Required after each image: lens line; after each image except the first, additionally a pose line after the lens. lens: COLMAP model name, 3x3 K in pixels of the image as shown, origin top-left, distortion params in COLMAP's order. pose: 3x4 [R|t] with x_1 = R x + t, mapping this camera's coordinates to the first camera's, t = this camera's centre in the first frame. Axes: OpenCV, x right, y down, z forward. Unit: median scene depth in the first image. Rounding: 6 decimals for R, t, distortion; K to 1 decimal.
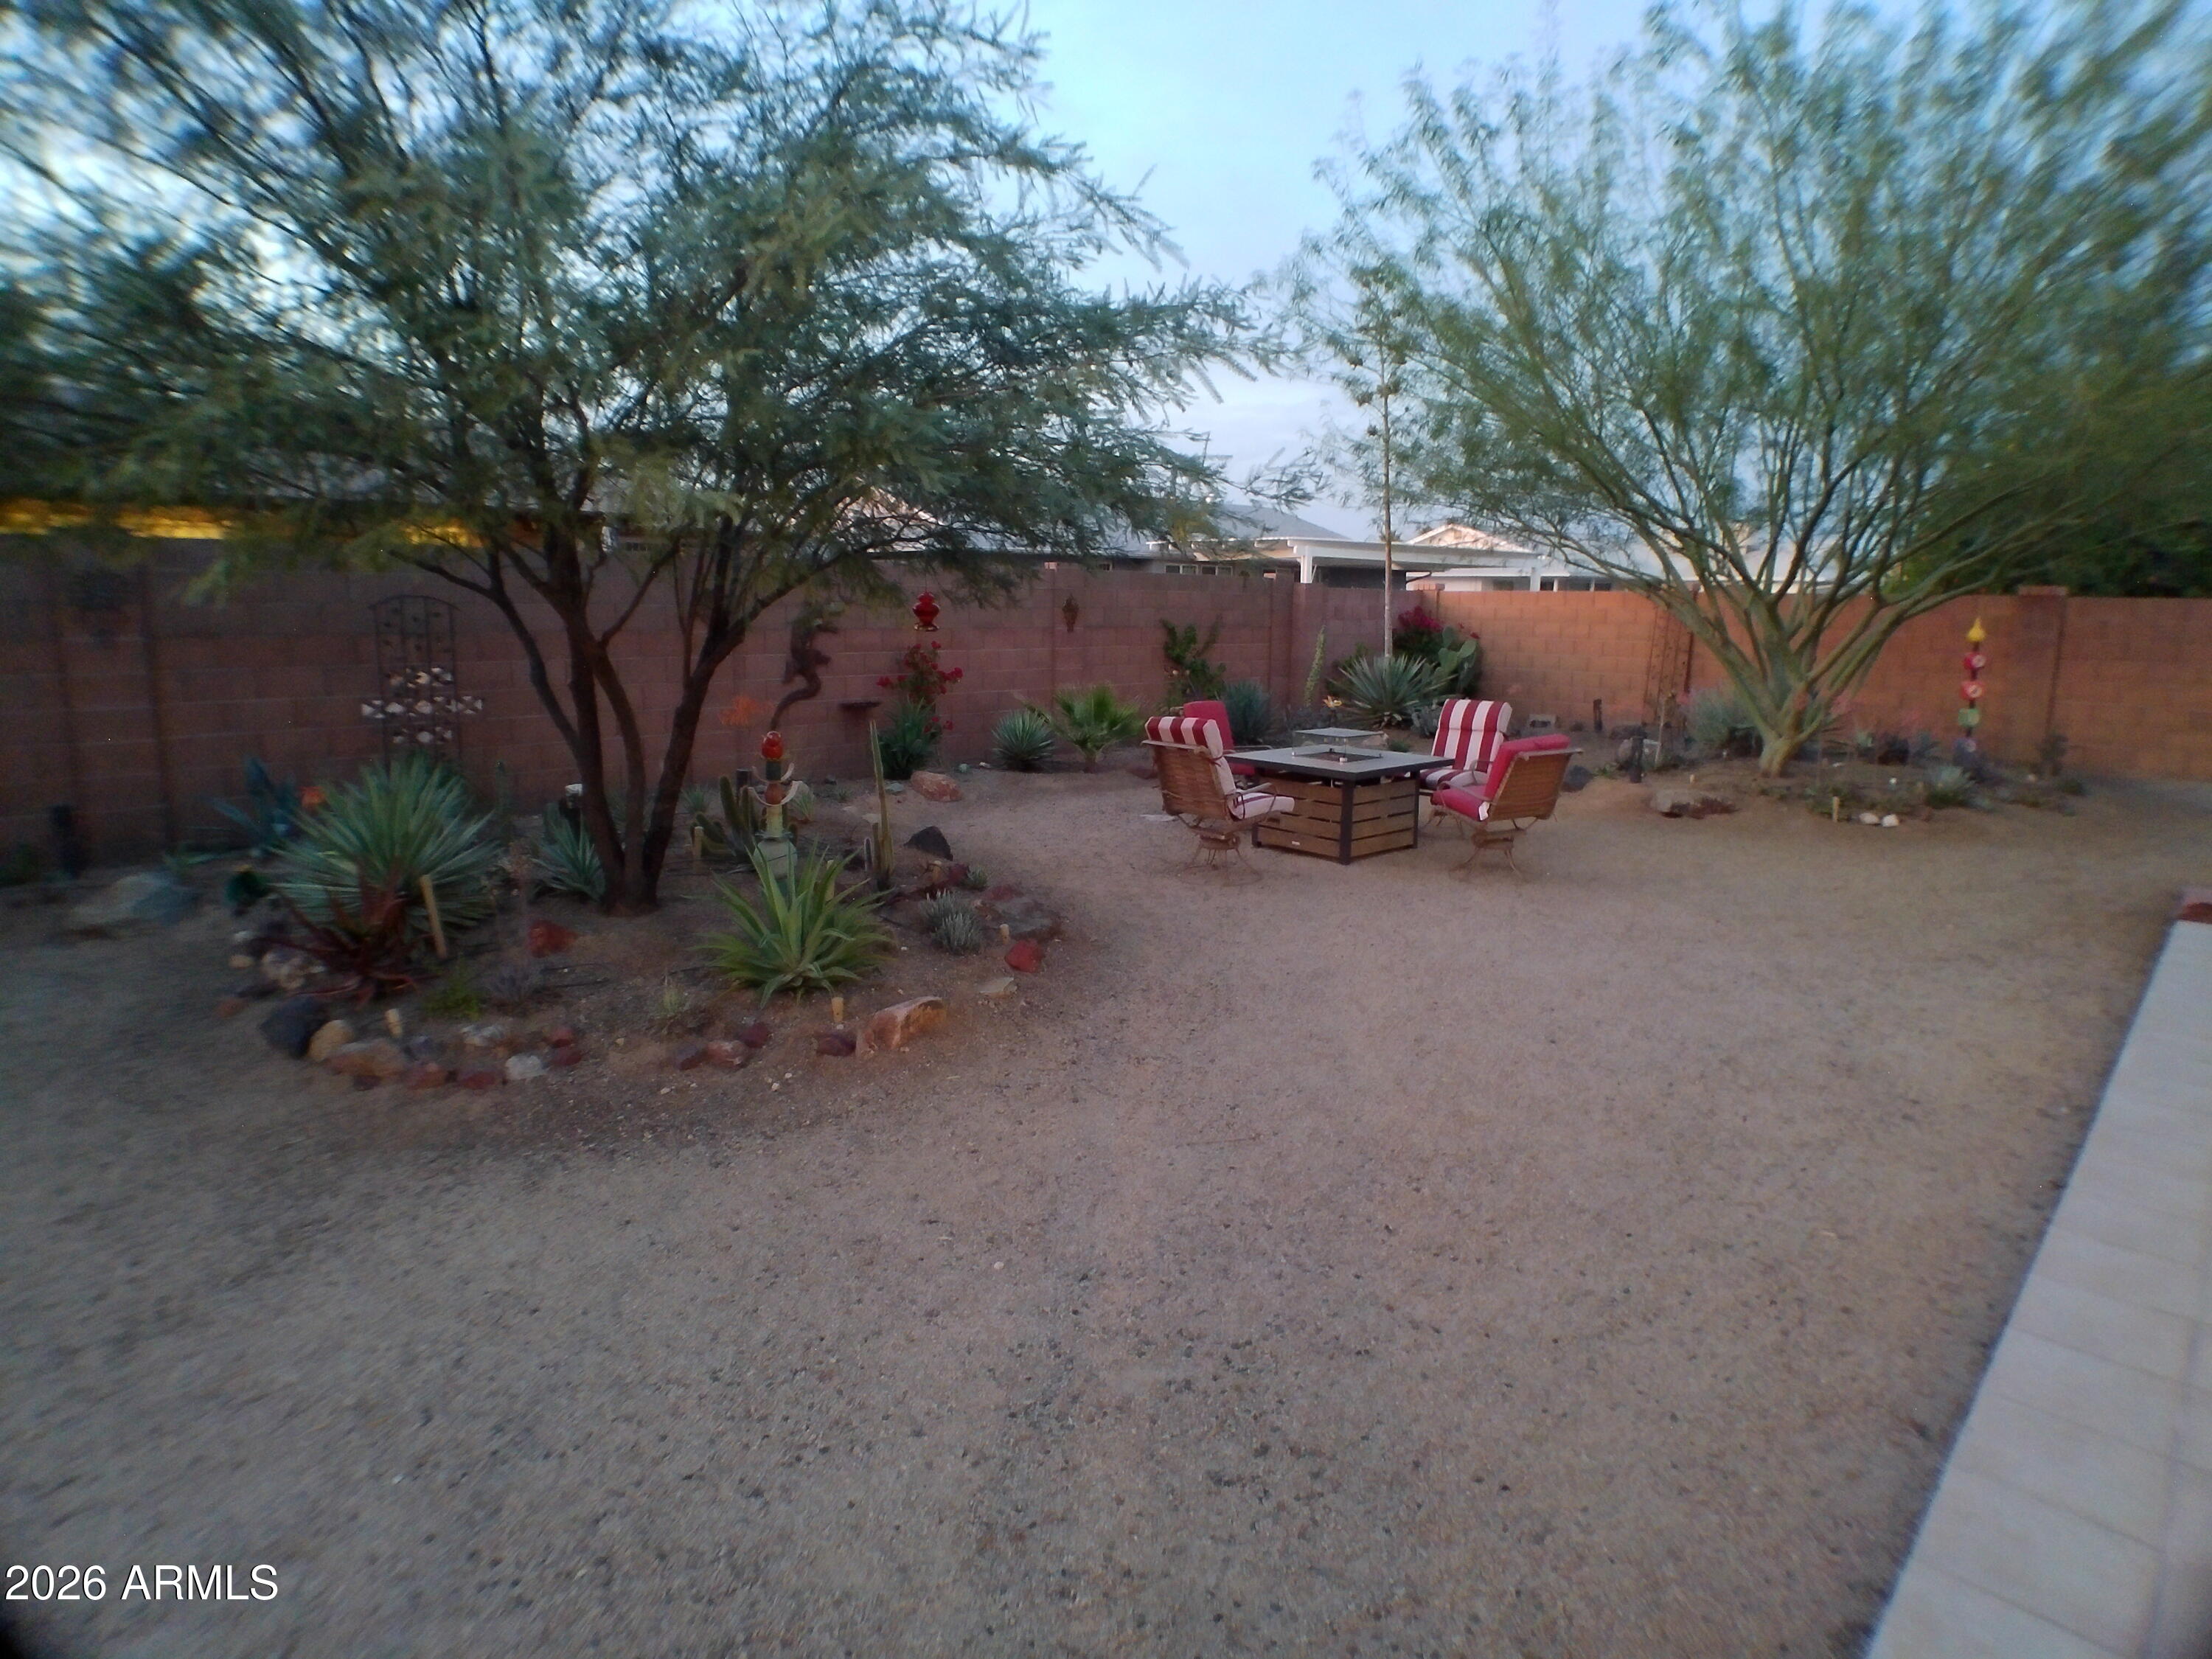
lens RADIAL K [[1307.5, 0, 1106.0], [0, 1307.5, 829.5], [0, 0, 1]] dist [-0.000607, 0.000535]
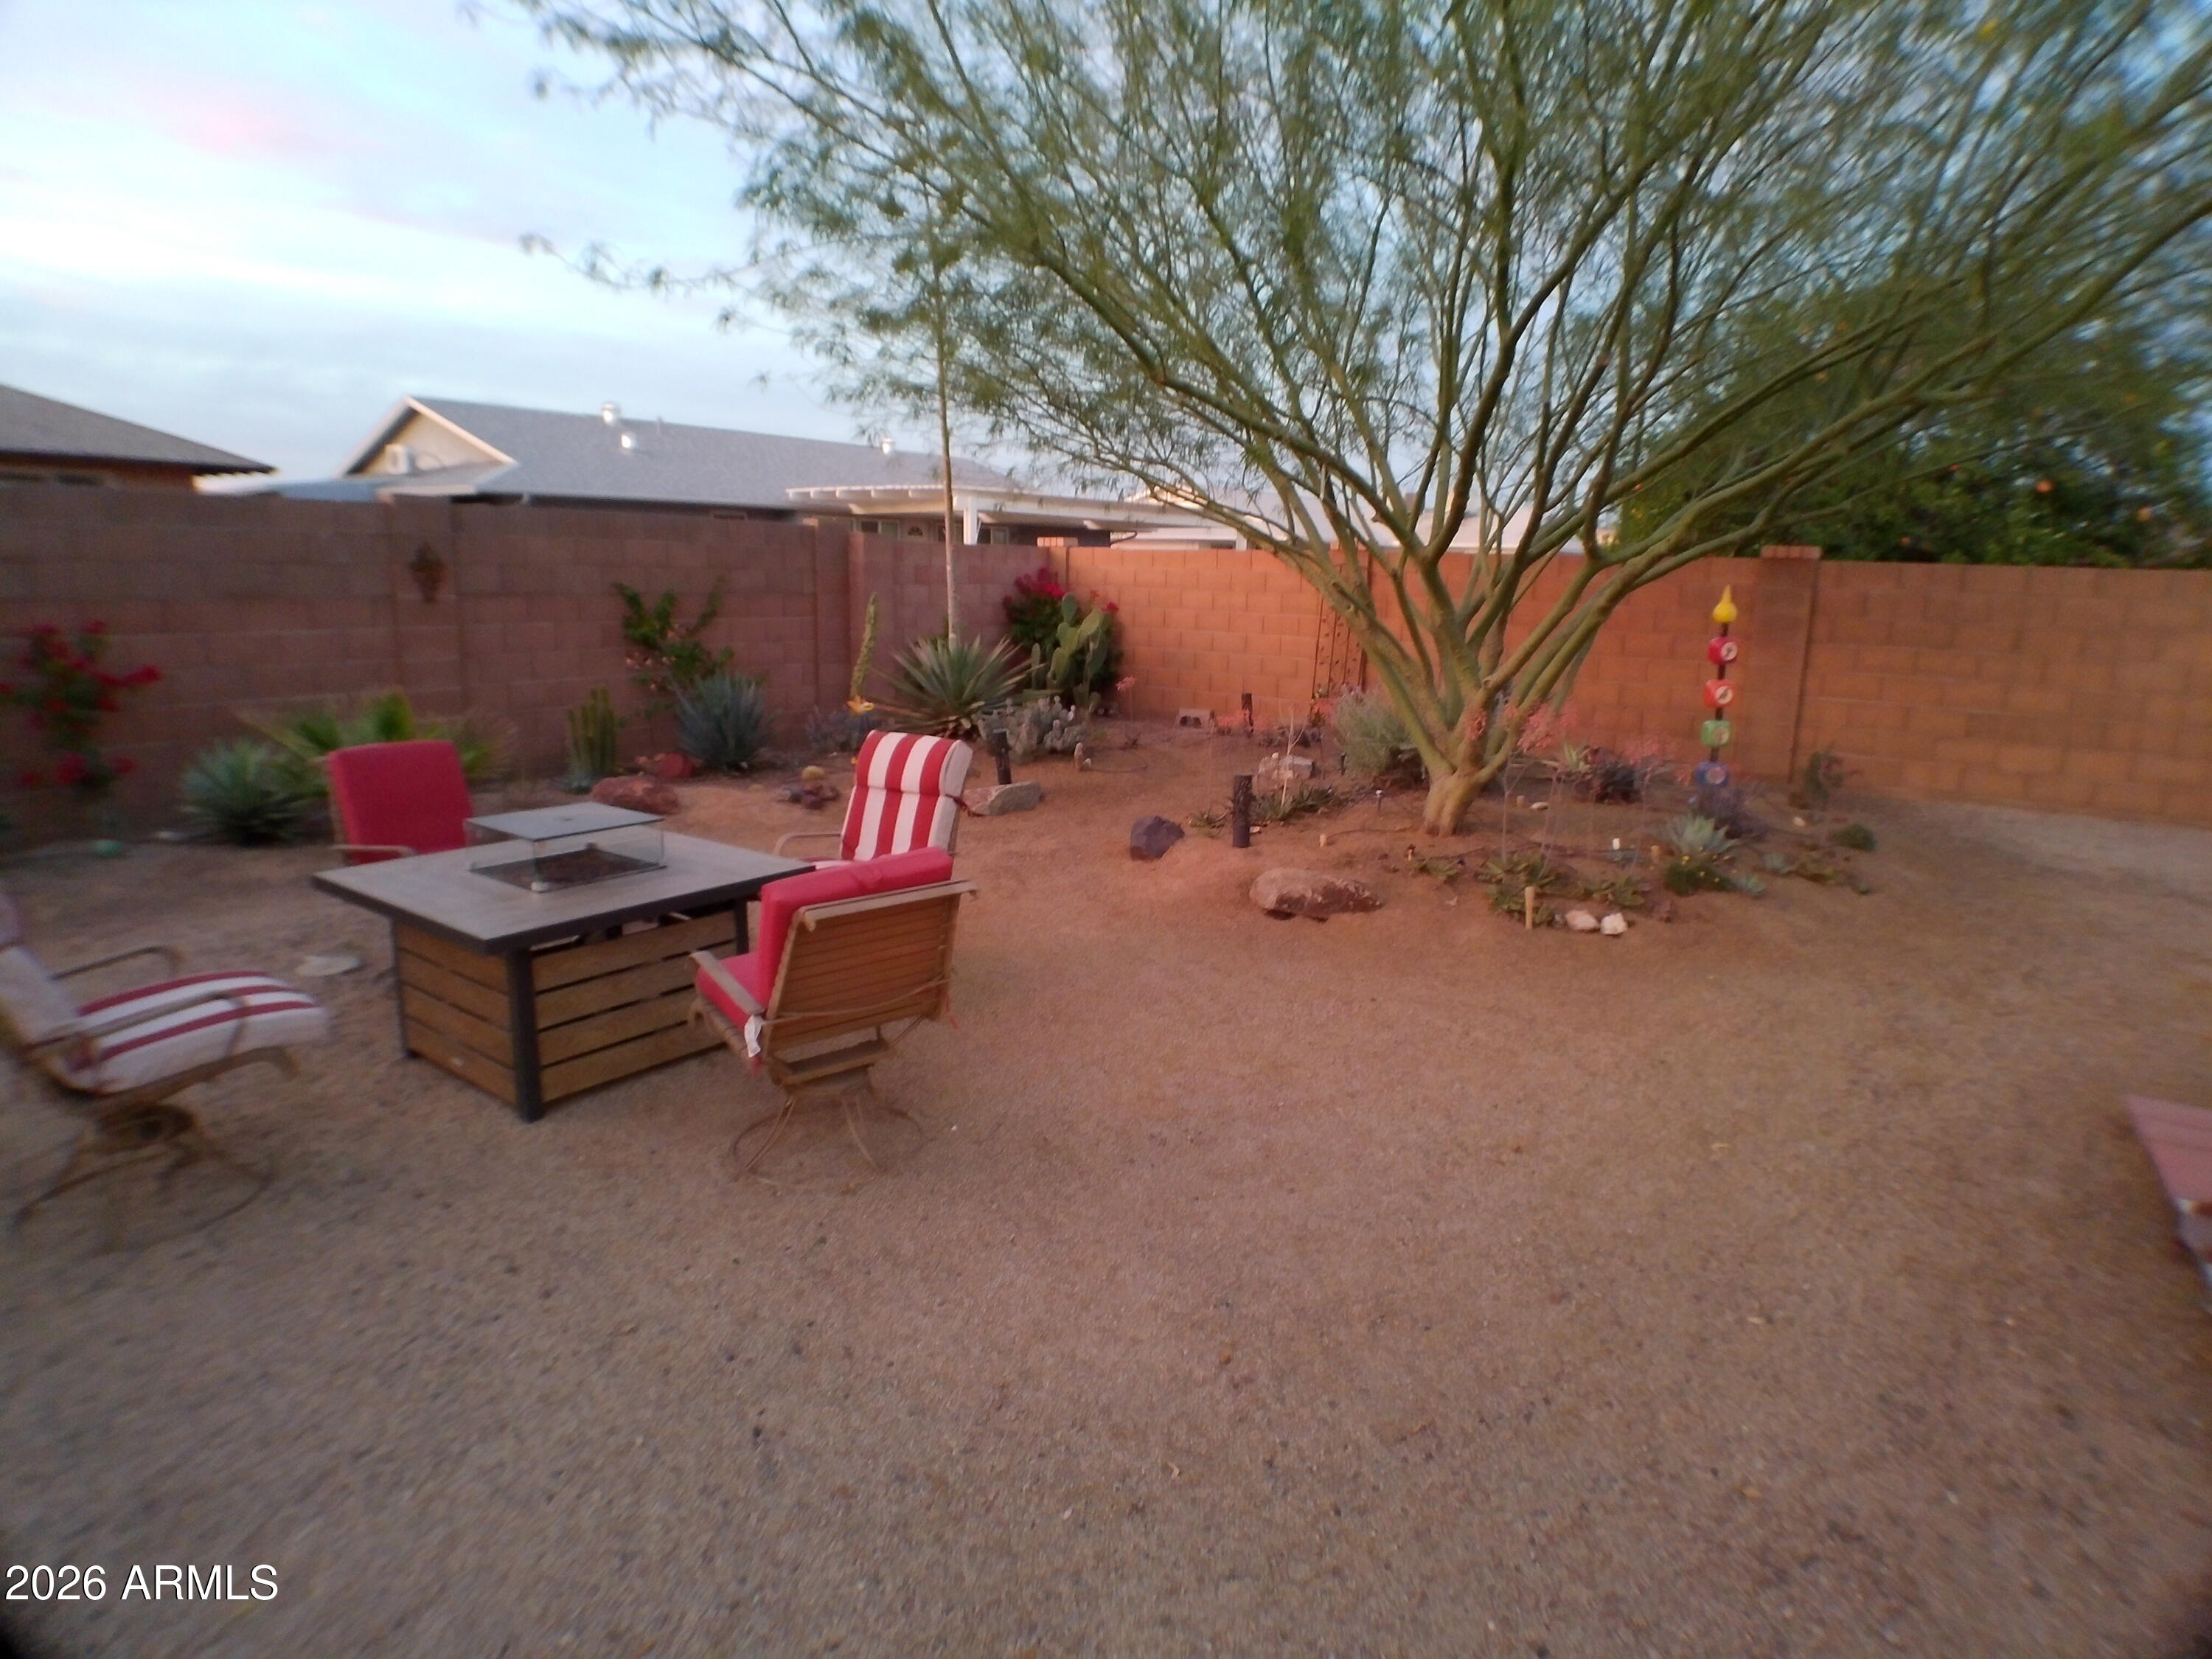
lens RADIAL K [[1258.6, 0, 1106.0], [0, 1258.6, 829.5], [0, 0, 1]] dist [-0.004911, -0.001860]
pose [[0.986316, -0.026152, 0.162780, 0.246035], [0.020607, 0.999151, 0.035662, -0.068219], [-0.163575, -0.031820, 0.986018, 0.417488]]
